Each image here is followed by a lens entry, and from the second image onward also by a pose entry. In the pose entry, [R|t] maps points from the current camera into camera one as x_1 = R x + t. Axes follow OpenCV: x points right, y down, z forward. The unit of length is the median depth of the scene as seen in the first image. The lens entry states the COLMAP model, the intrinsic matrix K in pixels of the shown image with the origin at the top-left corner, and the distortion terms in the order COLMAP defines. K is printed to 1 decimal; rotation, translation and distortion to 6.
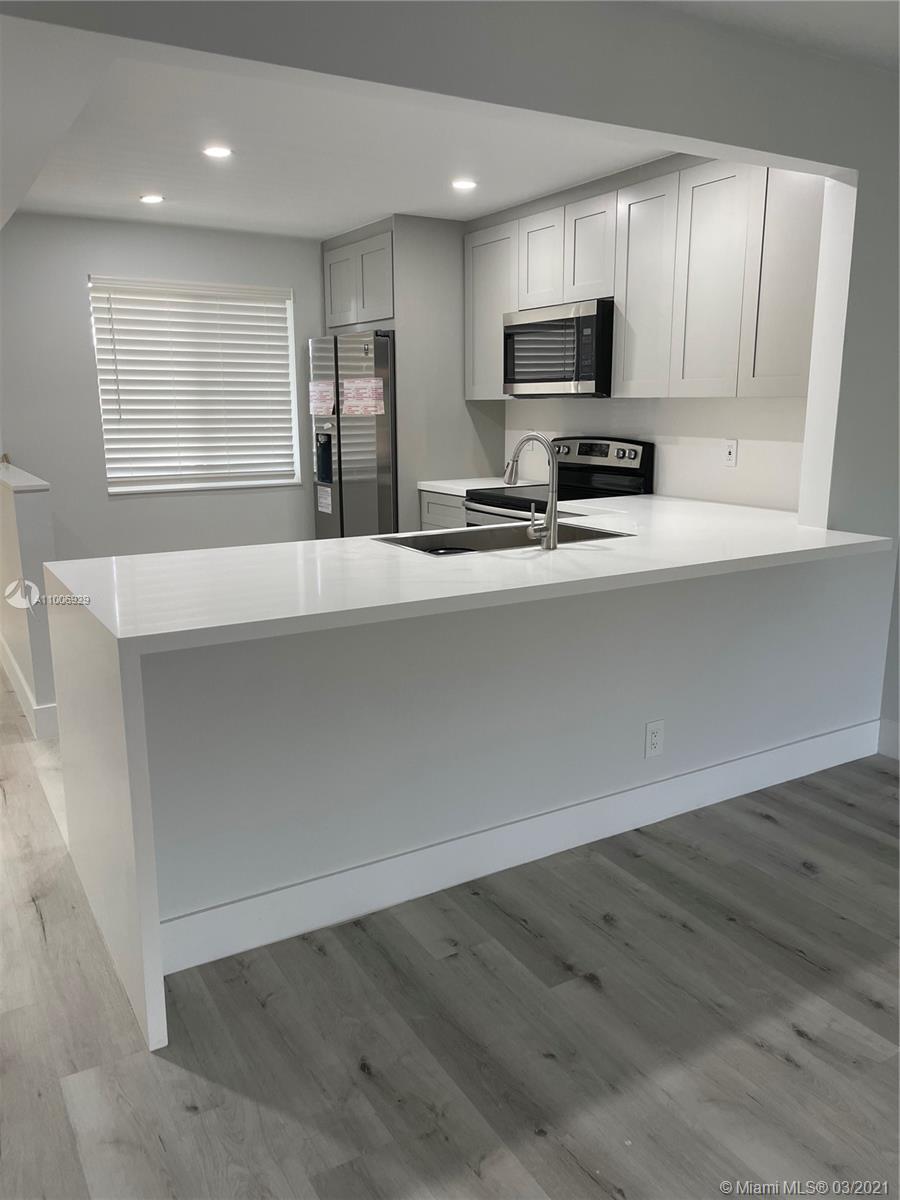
lens RADIAL K [[907.9, 0, 447.1], [0, 907.9, 599.8], [0, 0, 1]] dist [0.005693, -0.006916]
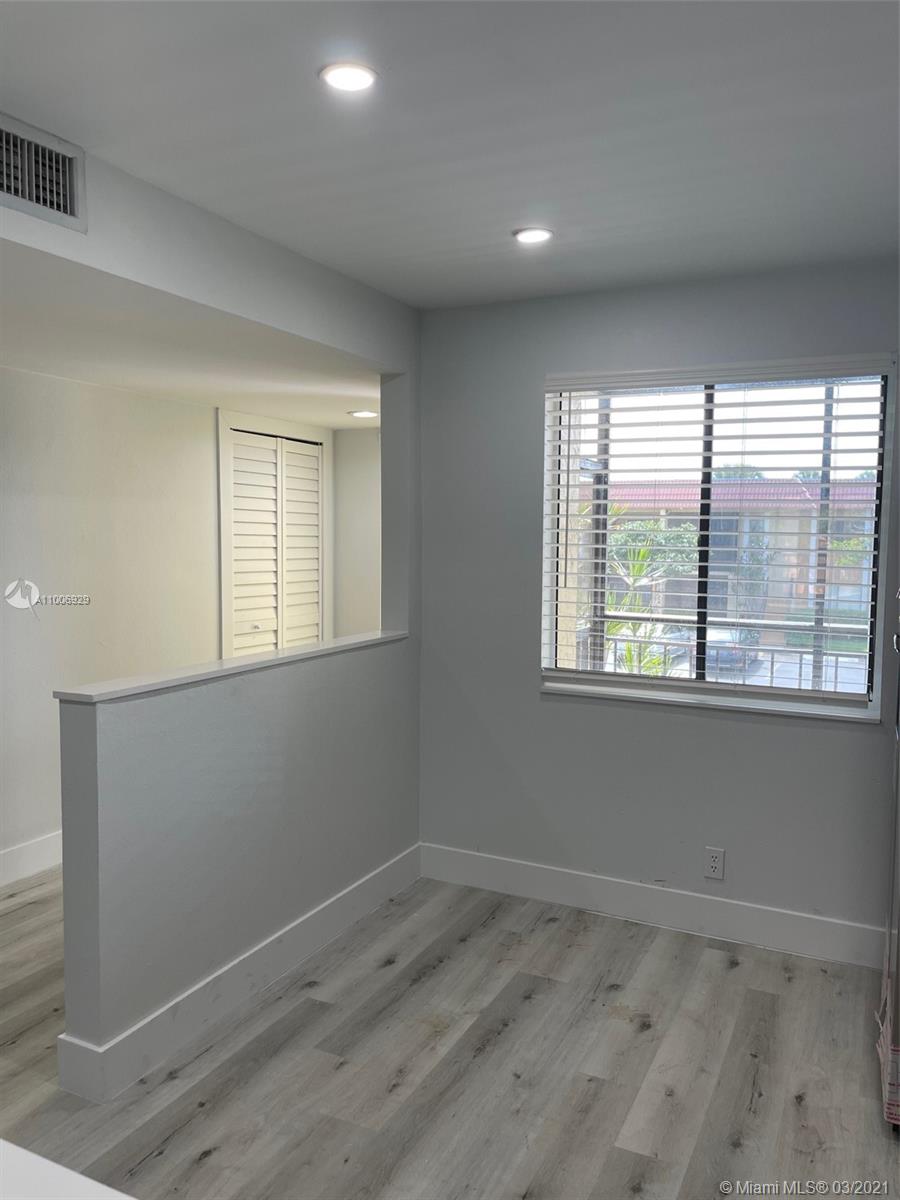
lens RADIAL K [[898.1, 0, 476.9], [0, 898.1, 601.4], [0, 0, 1]] dist [-0.005381, -0.003227]
pose [[0.581095, 0.080028, -0.809892, 0.293707], [-0.194579, 0.979954, -0.042777, -0.328163], [0.790233, 0.182446, 0.585018, 1.291930]]
